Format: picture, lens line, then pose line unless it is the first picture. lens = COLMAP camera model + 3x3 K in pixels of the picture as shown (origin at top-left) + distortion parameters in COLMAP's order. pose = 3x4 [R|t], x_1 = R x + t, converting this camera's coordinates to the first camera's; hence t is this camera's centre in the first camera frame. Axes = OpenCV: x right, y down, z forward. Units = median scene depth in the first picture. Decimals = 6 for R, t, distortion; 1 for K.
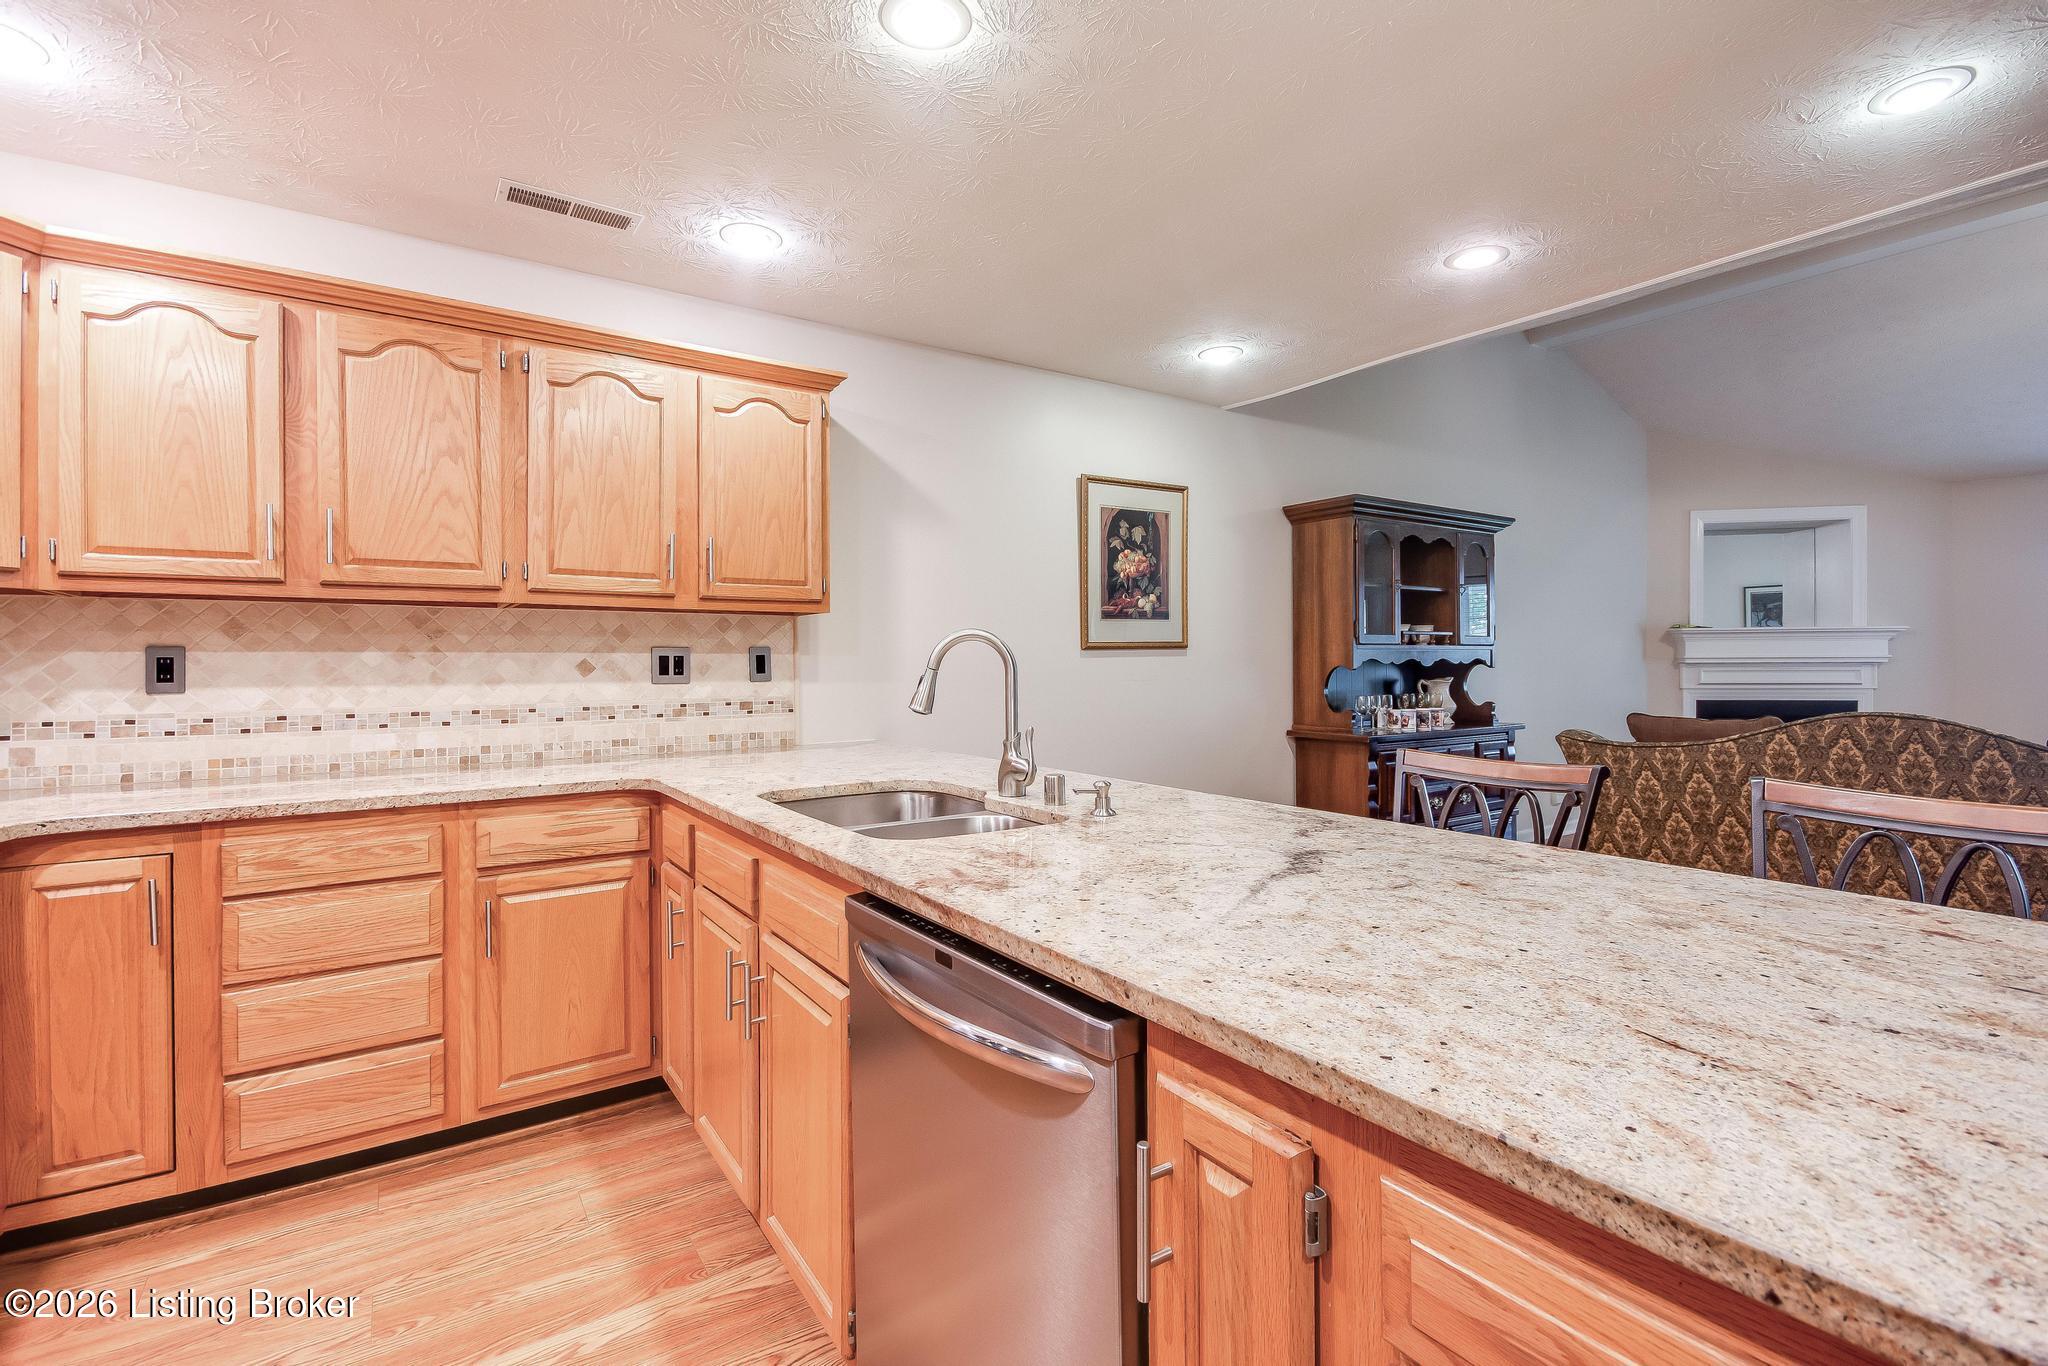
lens RADIAL K [[910.6, 0, 1008.7], [0, 910.6, 666.0], [0, 0, 1]] dist [0.007552, -0.004098]
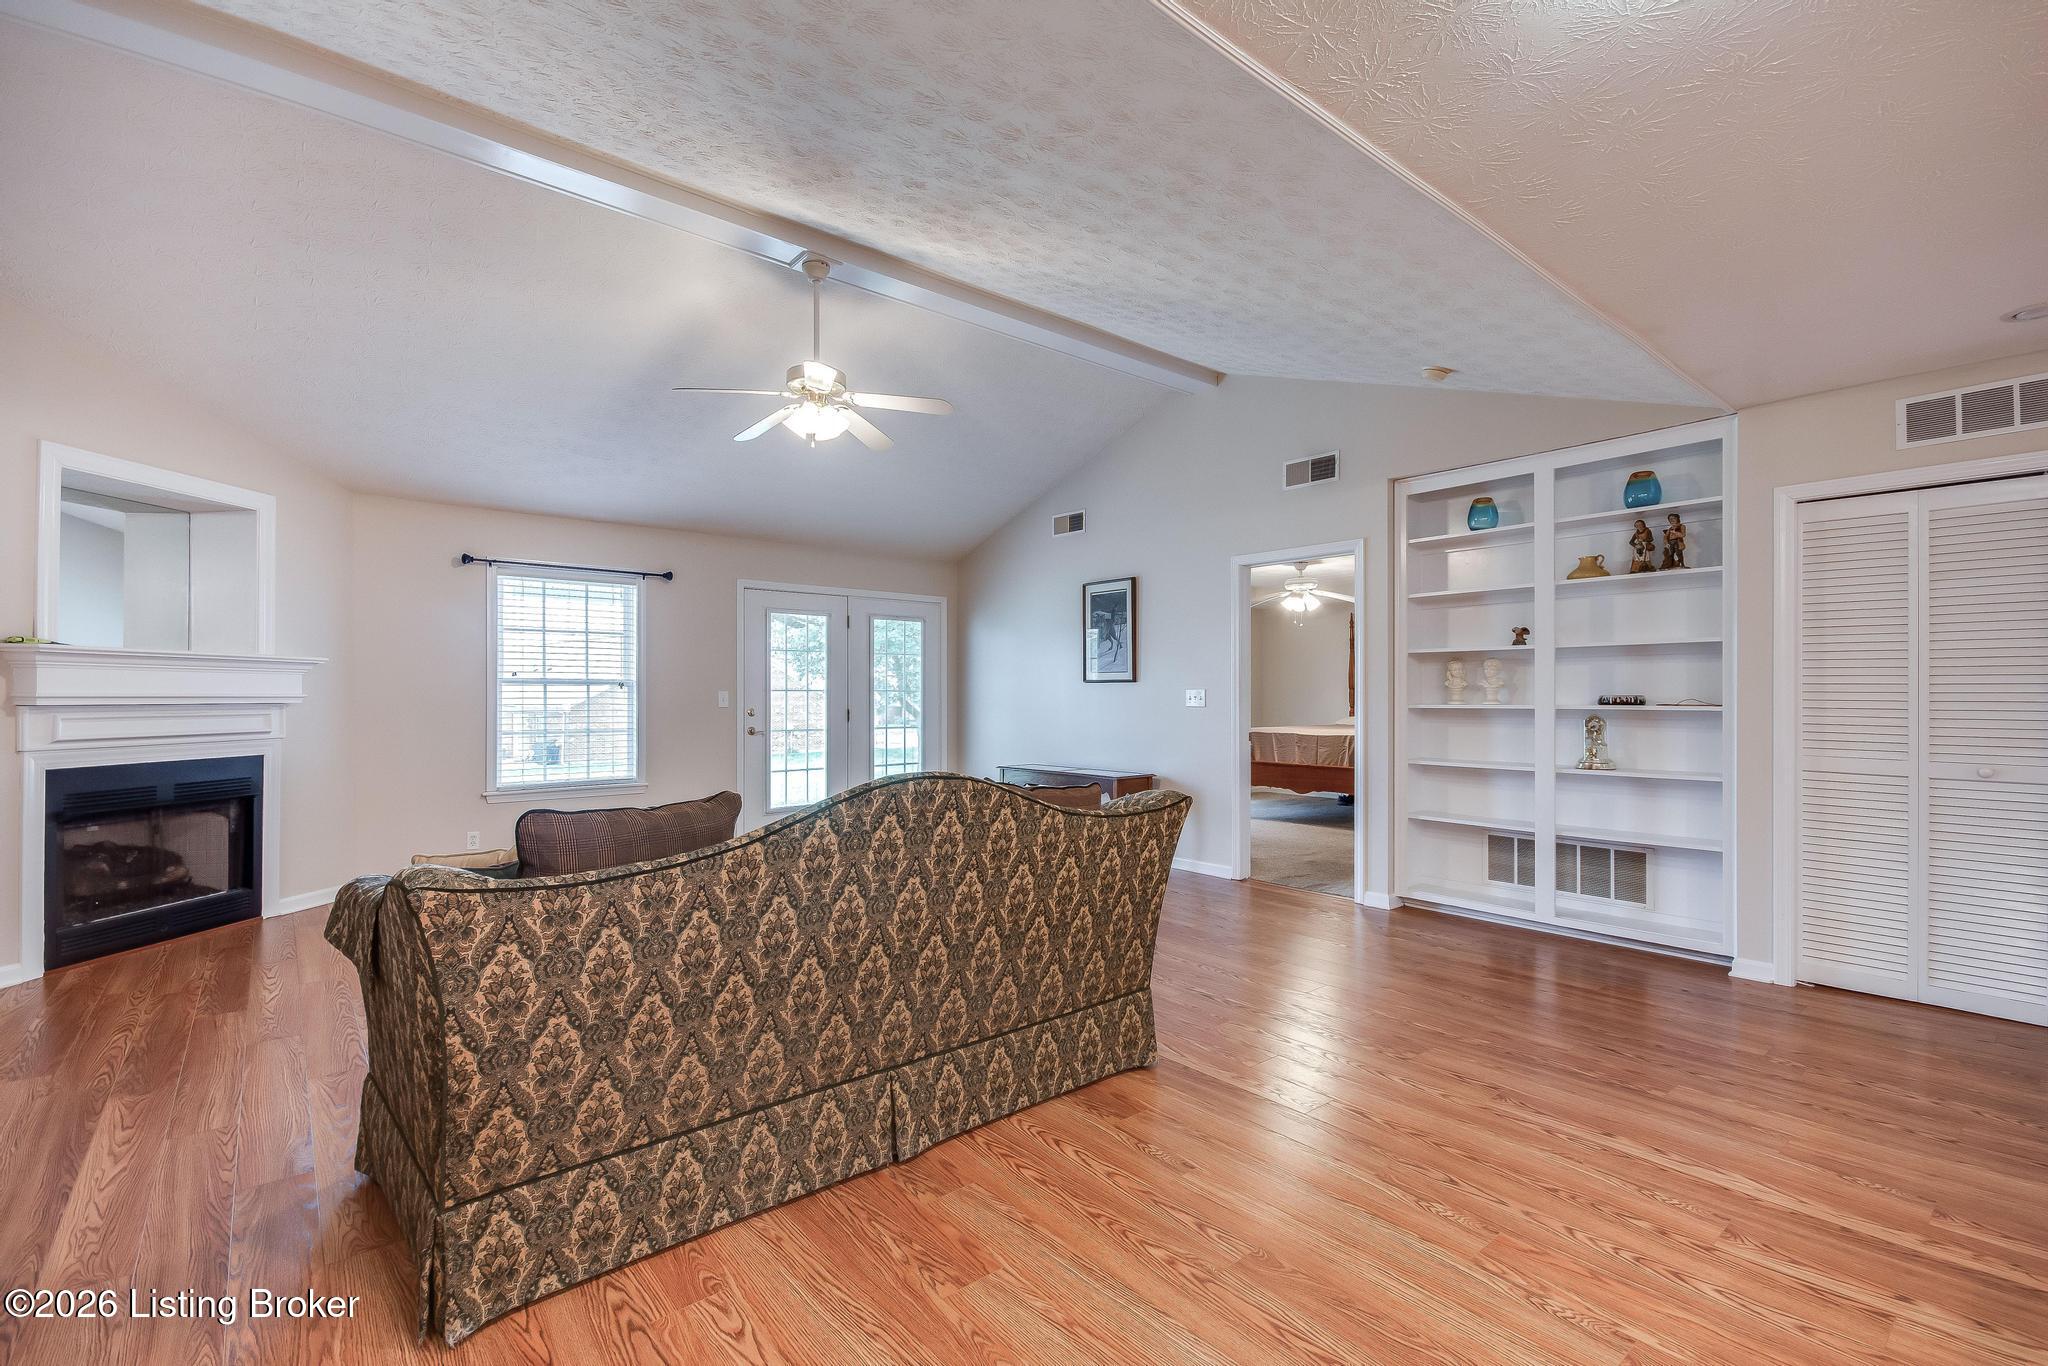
lens RADIAL K [[910.6, 0, 1038.0], [0, 910.6, 695.4], [0, 0, 1]] dist [0.007552, -0.004098]
pose [[-0.126345, 0.006432, 0.991966, 0.164126], [0.005232, 0.999969, -0.005817, -0.004637], [-0.991973, 0.004455, -0.126375, 0.742103]]
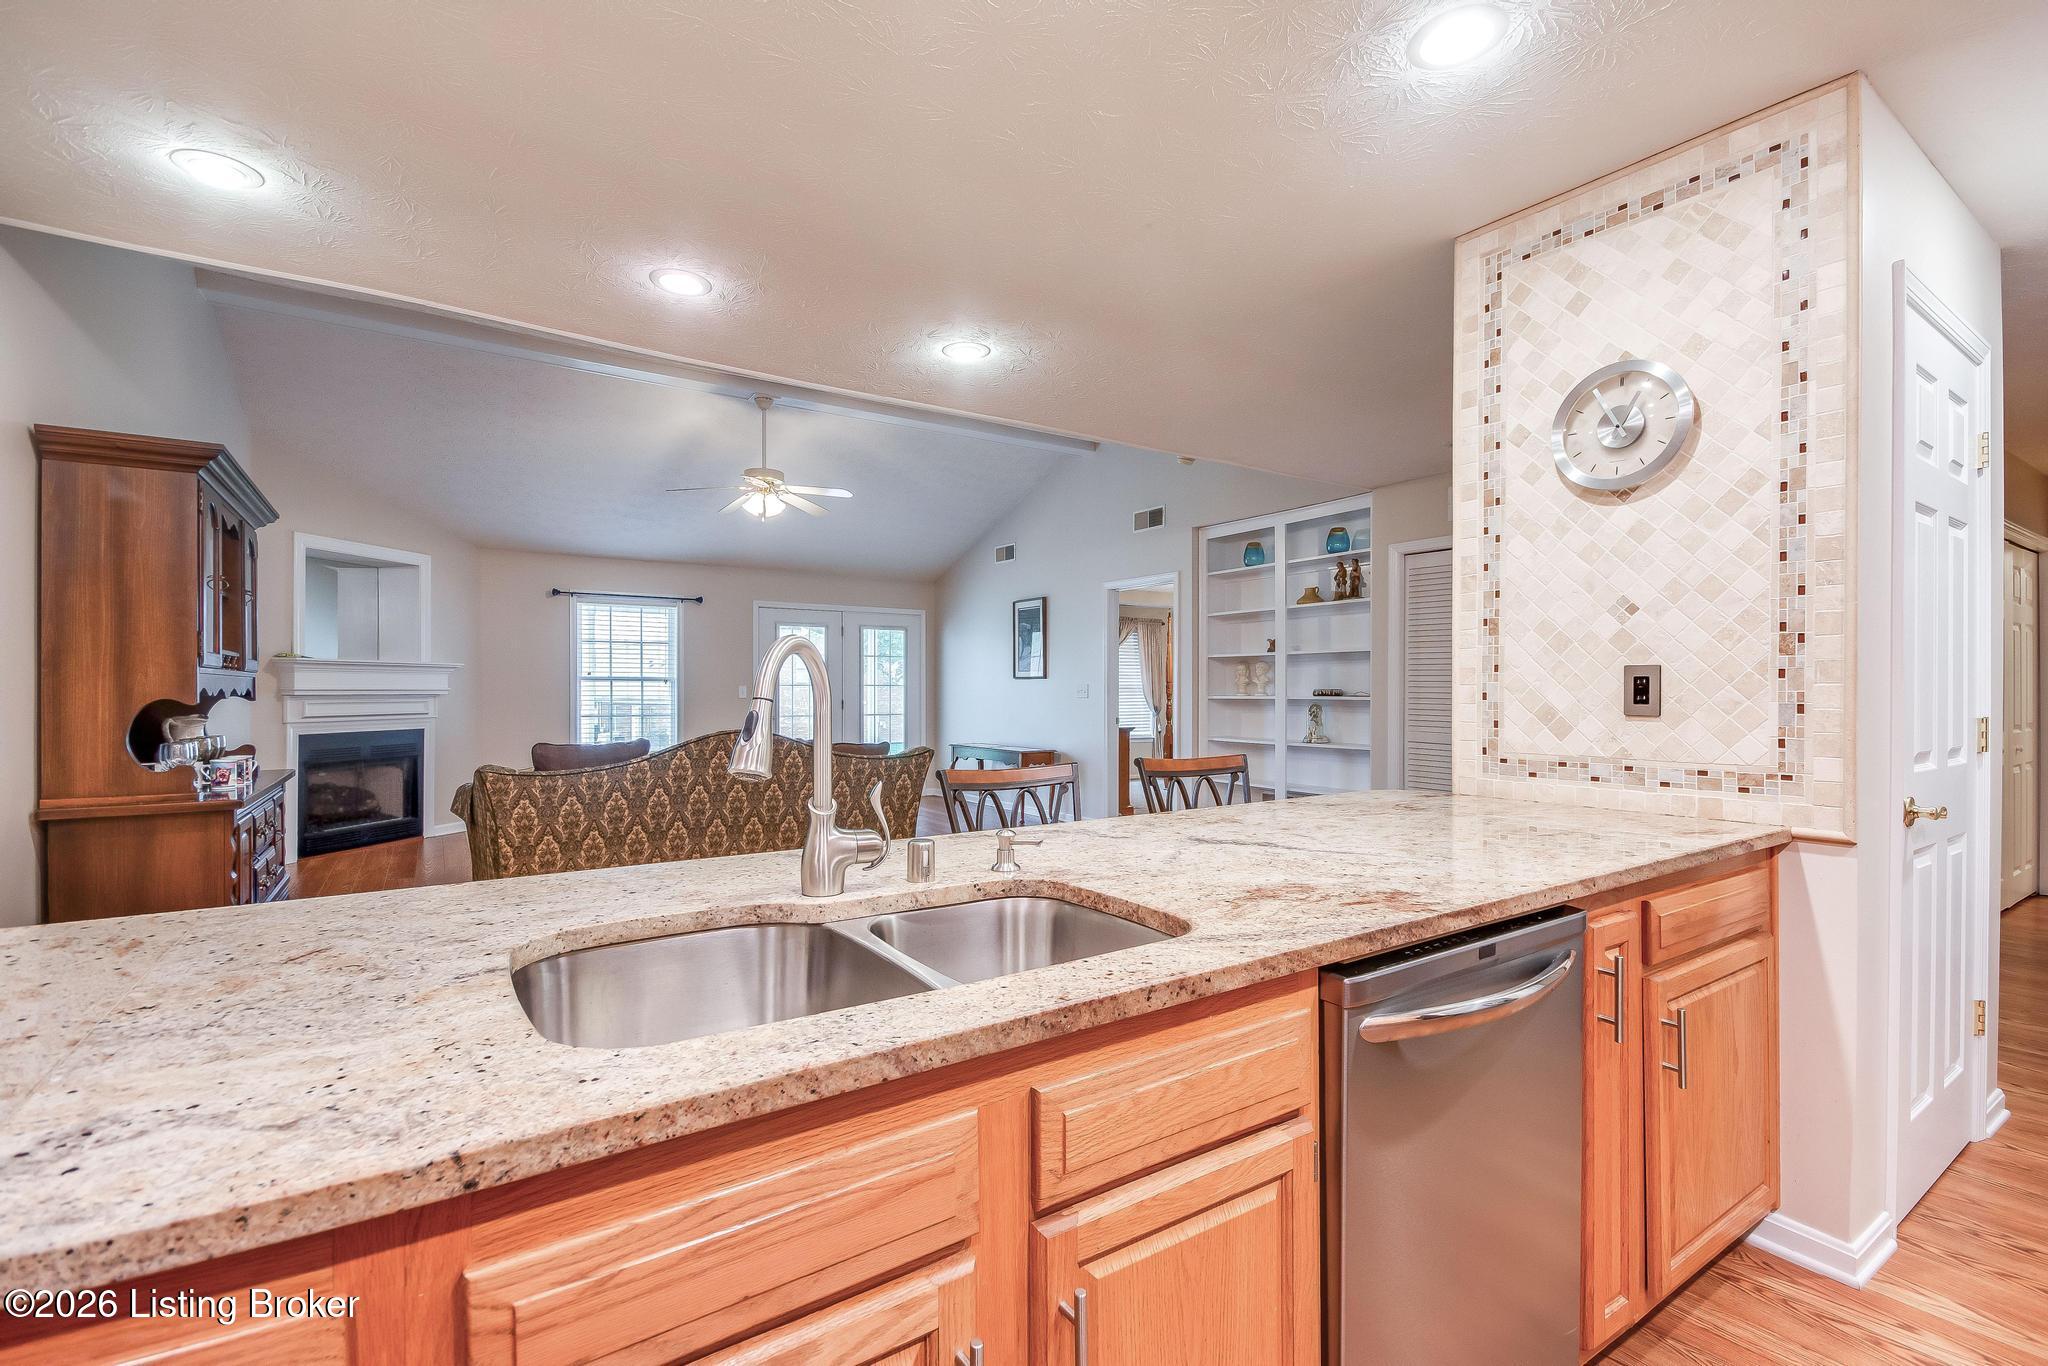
lens RADIAL K [[910.6, 0, 1034.3], [0, 910.6, 693.5], [0, 0, 1]] dist [0.007552, -0.004098]
pose [[-0.014036, 0.000851, 0.999901, -0.325964], [0.004371, 0.999990, -0.000790, -0.001260], [-0.999892, 0.004360, -0.014039, 0.425662]]
